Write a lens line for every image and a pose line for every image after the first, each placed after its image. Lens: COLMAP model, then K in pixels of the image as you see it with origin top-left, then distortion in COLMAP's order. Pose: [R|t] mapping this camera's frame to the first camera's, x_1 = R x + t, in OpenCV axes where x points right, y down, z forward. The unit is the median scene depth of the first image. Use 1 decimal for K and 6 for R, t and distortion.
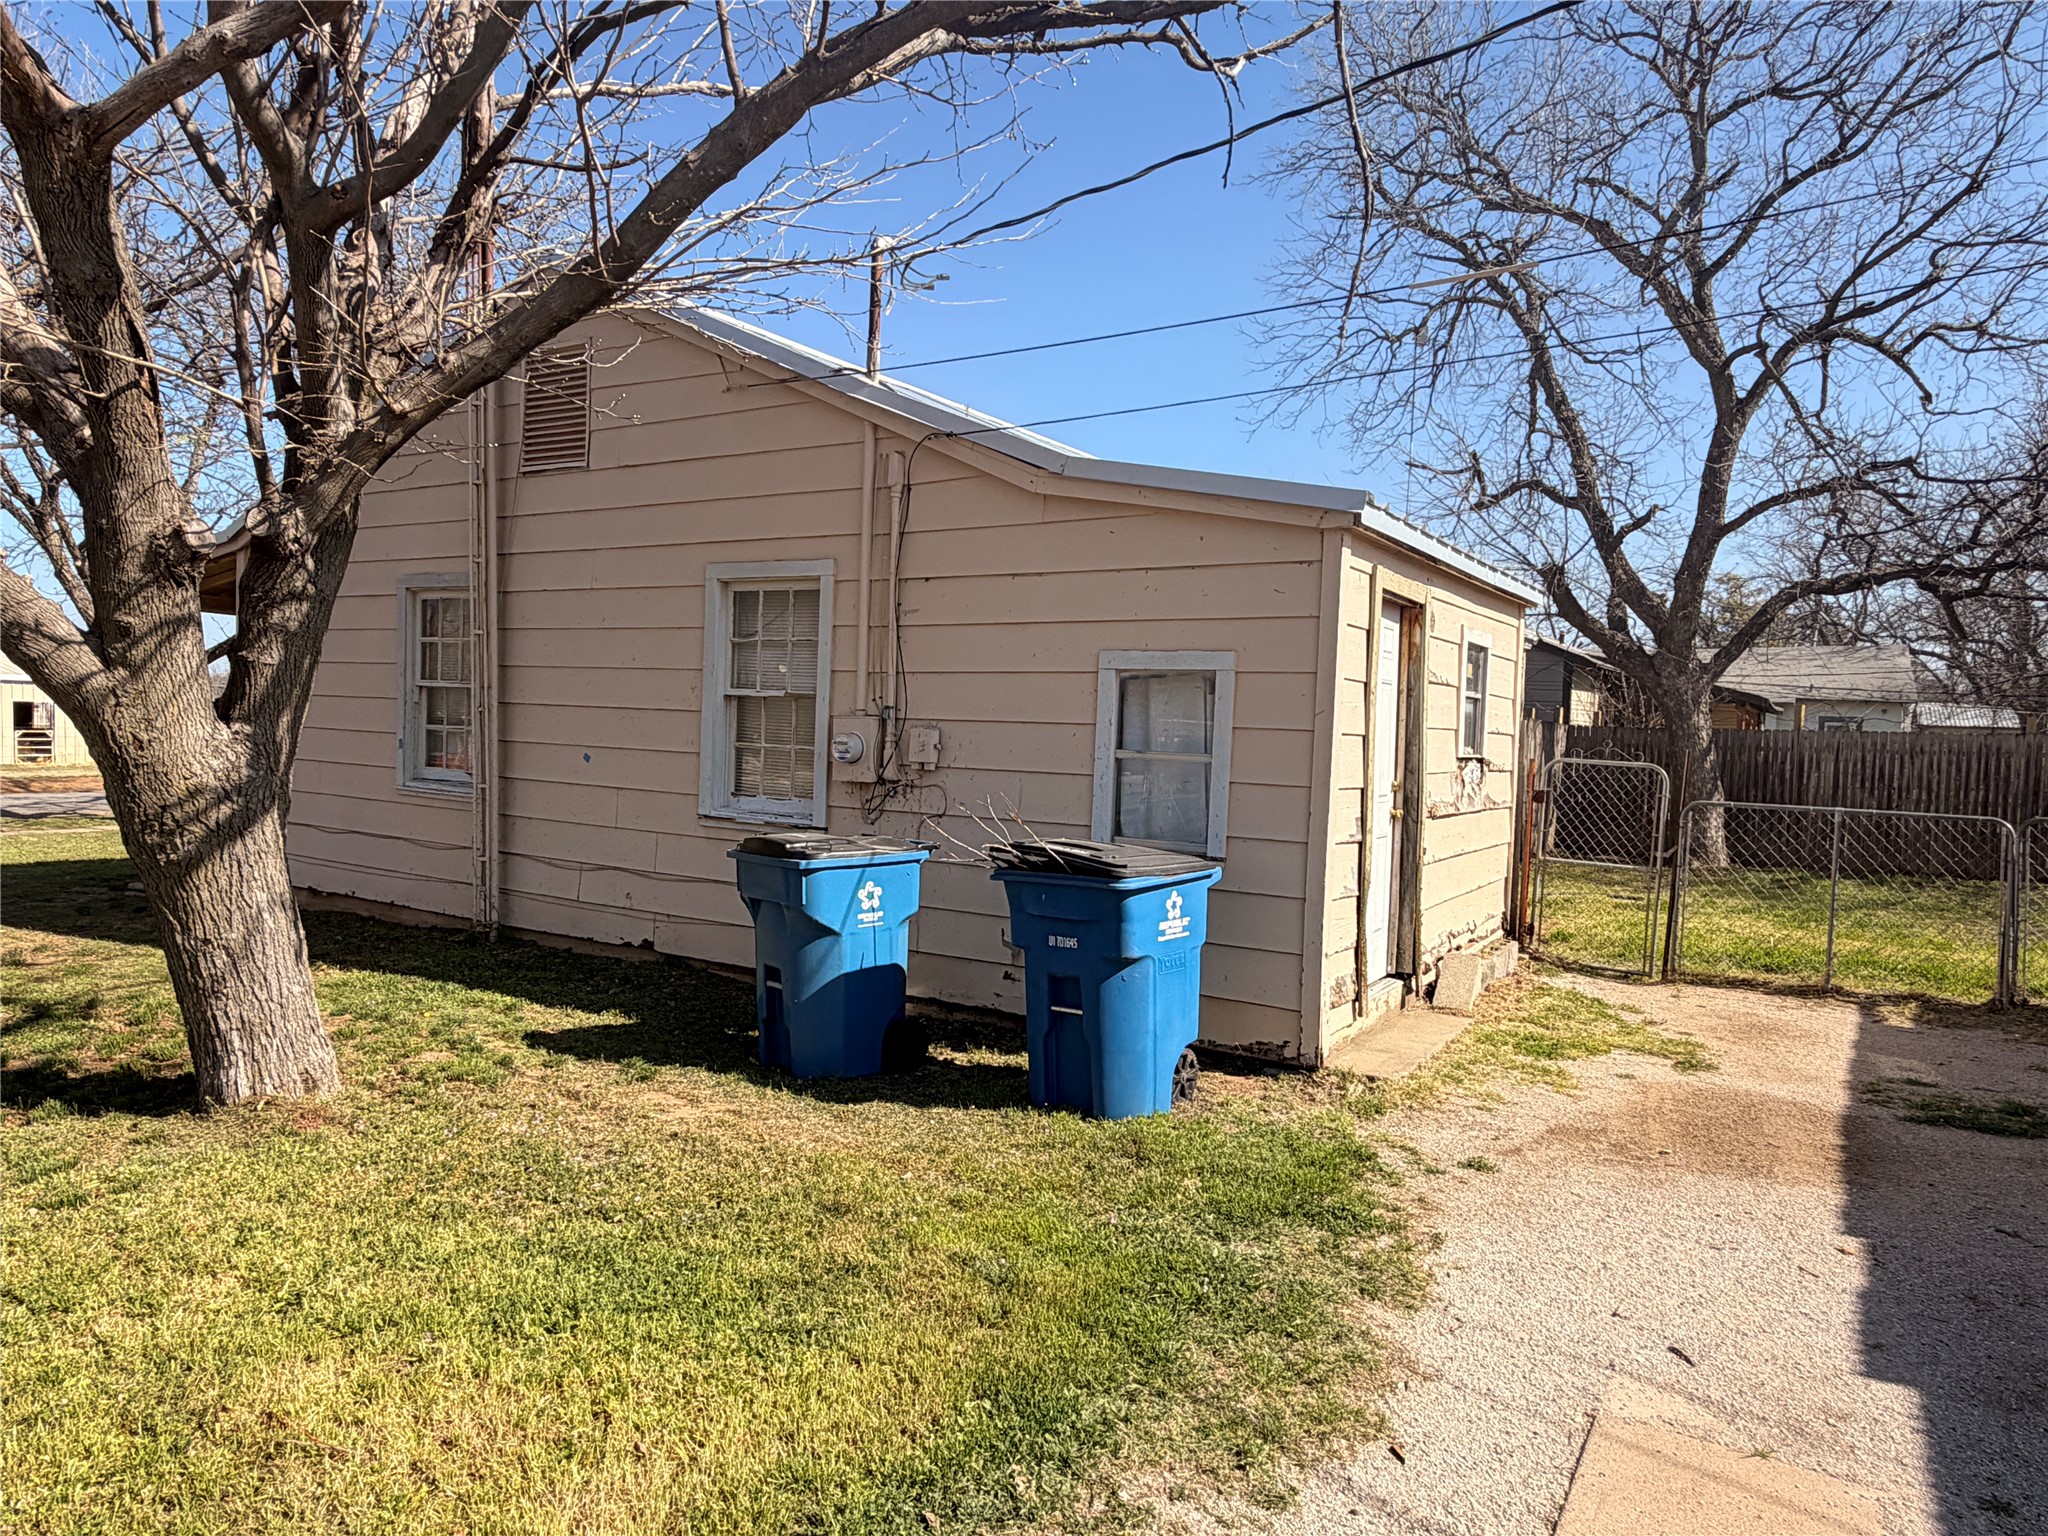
lens RADIAL K [[1334.8, 0, 1023.9], [0, 1334.8, 775.5], [0, 0, 1]] dist [-0.000455, -0.000155]
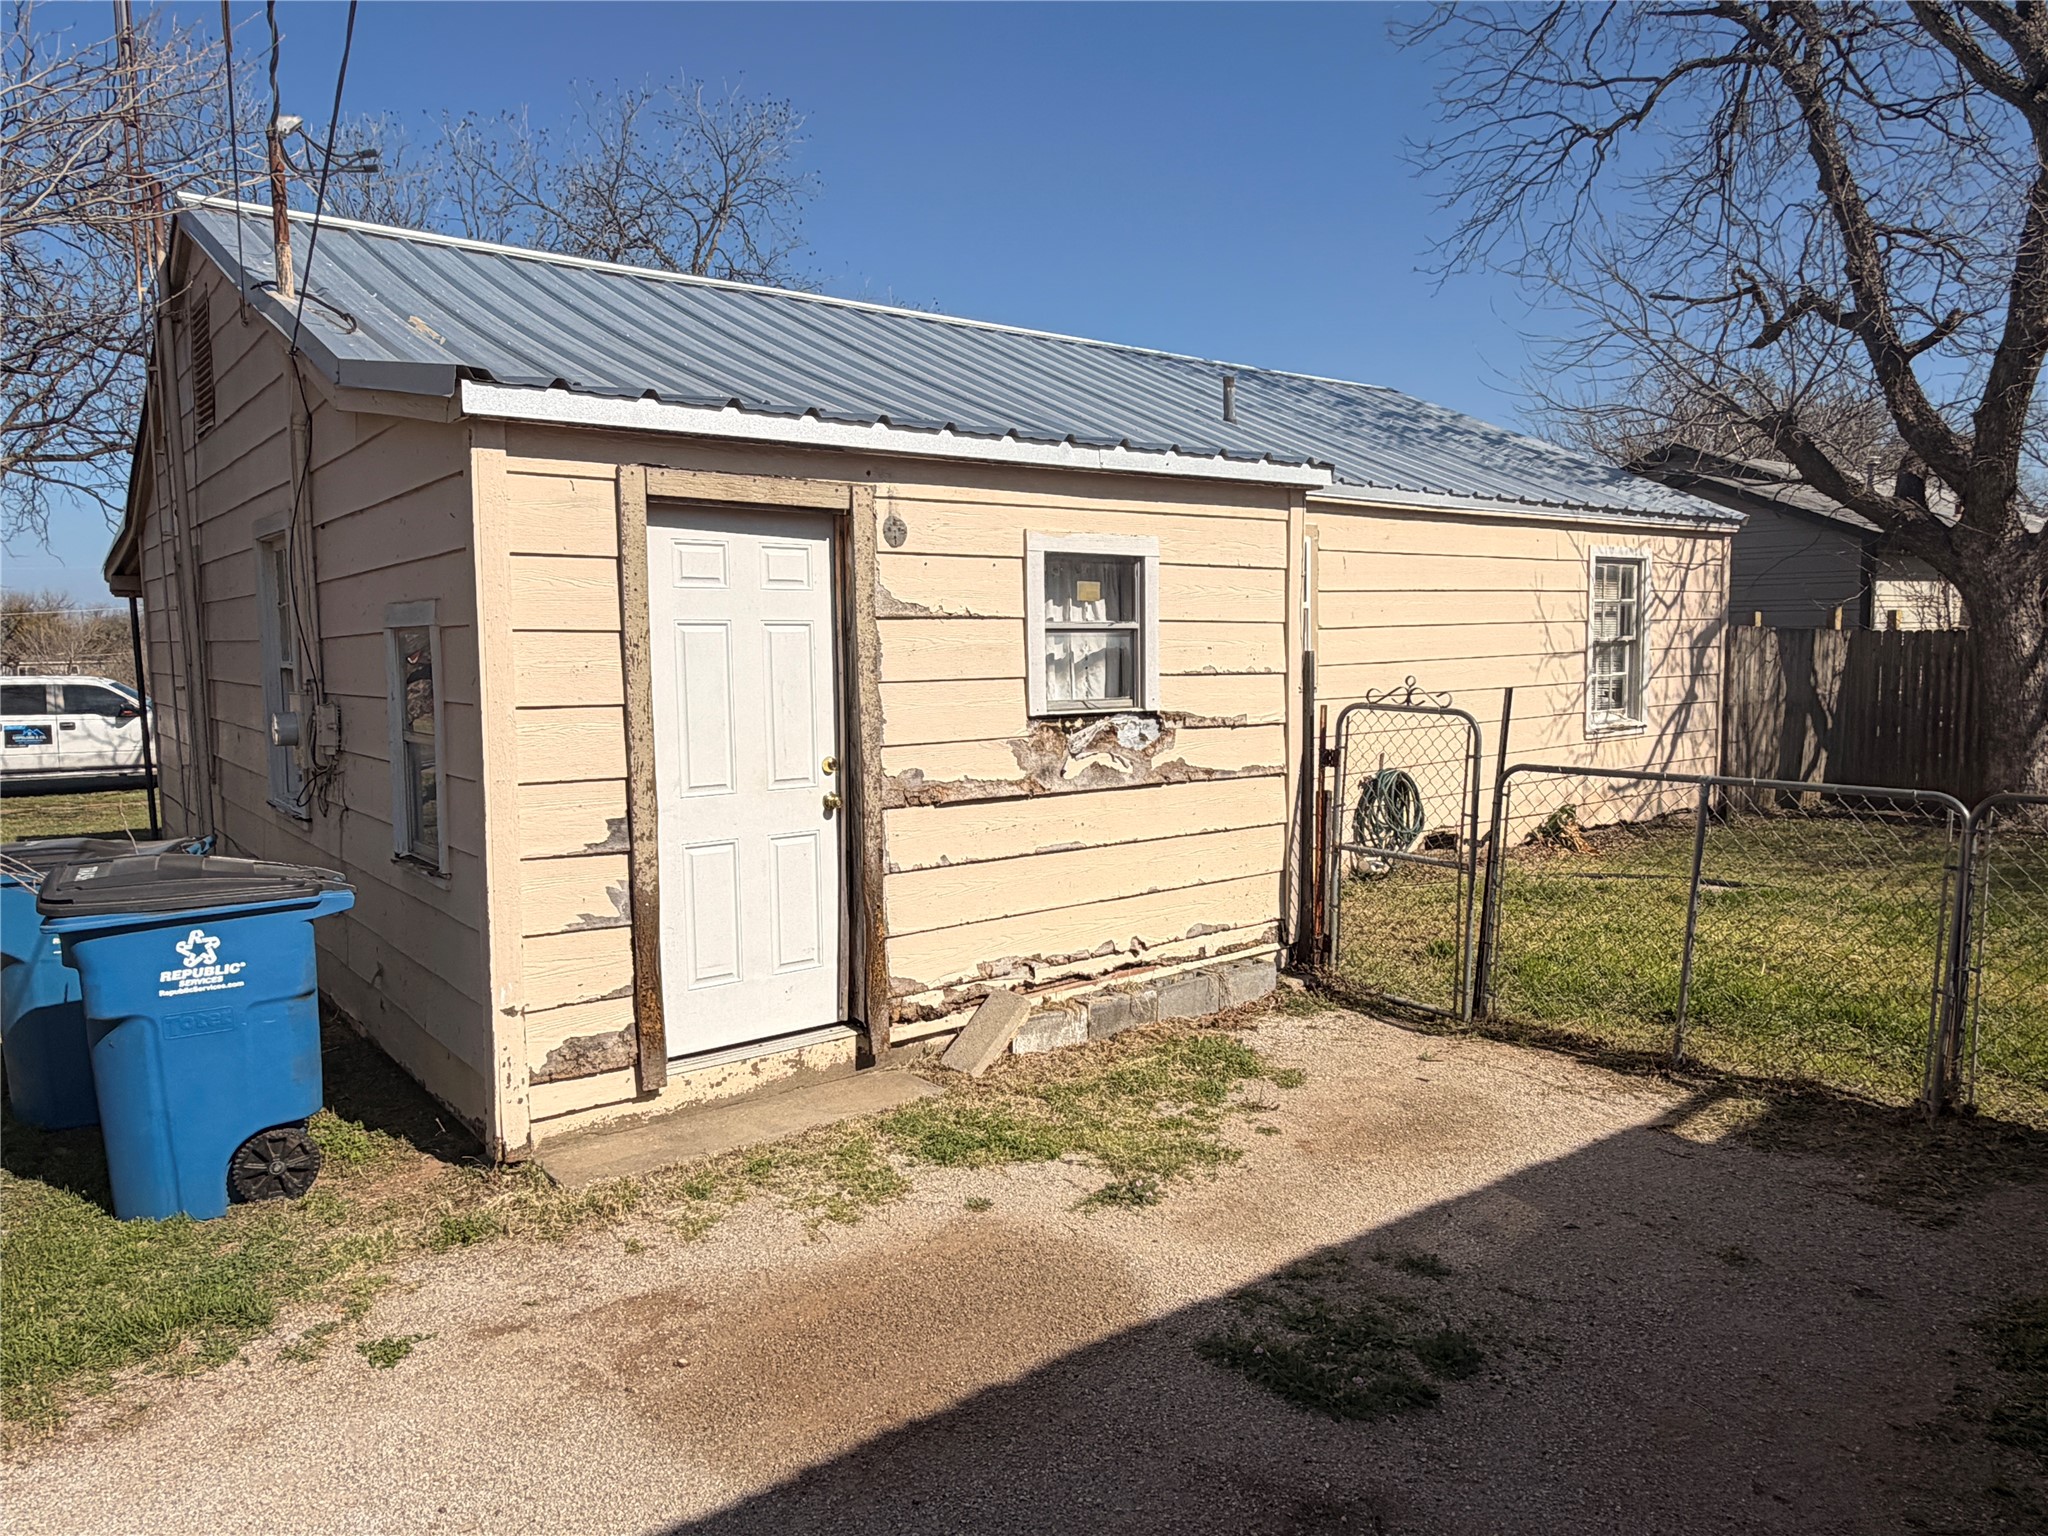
lens RADIAL K [[1373.6, 0, 1025.9], [0, 1373.6, 774.0], [0, 0, 1]] dist [-0.000915, -0.000879]
pose [[0.934181, -0.010498, -0.356644, 0.576167], [0.029200, 0.998463, 0.047096, -0.017644], [0.355601, -0.054410, 0.933053, 0.303493]]
